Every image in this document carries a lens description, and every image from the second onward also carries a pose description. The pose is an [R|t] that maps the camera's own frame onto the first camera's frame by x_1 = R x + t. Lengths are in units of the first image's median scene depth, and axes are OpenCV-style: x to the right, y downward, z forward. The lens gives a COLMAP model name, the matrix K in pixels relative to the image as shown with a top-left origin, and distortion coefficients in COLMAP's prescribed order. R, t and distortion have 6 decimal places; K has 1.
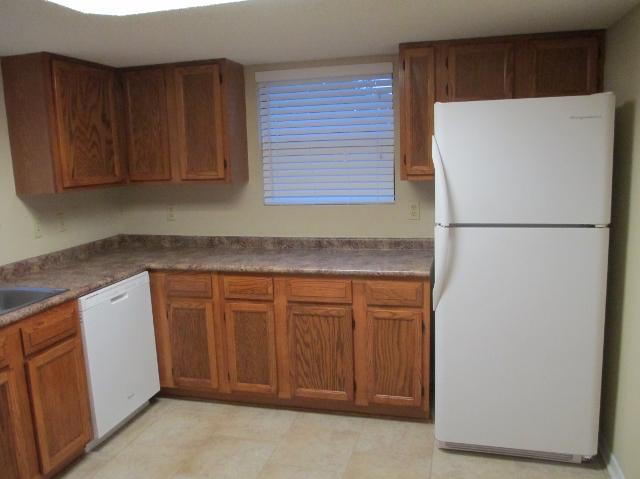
lens RADIAL K [[540.2, 0, 320.0], [0, 540.2, 239.5], [0, 0, 1]] dist [-0.036276, 0.003333]
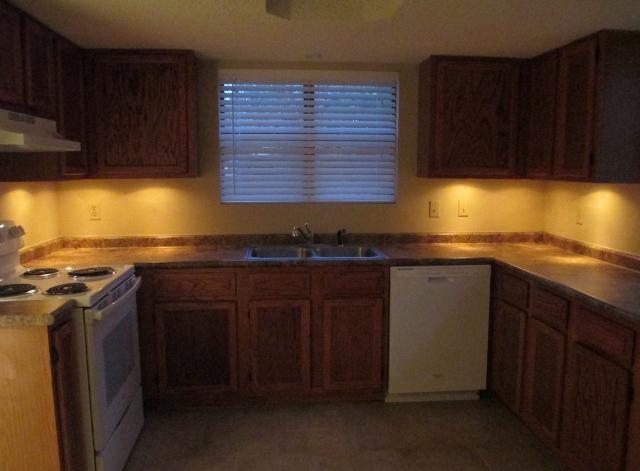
lens RADIAL K [[544.5, 0, 320.0], [0, 544.5, 235.5], [0, 0, 1]] dist [0.003772, -0.136395]
pose [[0.348943, 0.147846, -0.925408, 0.499515], [-0.168159, 0.981328, 0.093373, -0.036067], [0.921934, 0.123034, 0.367289, 0.368354]]
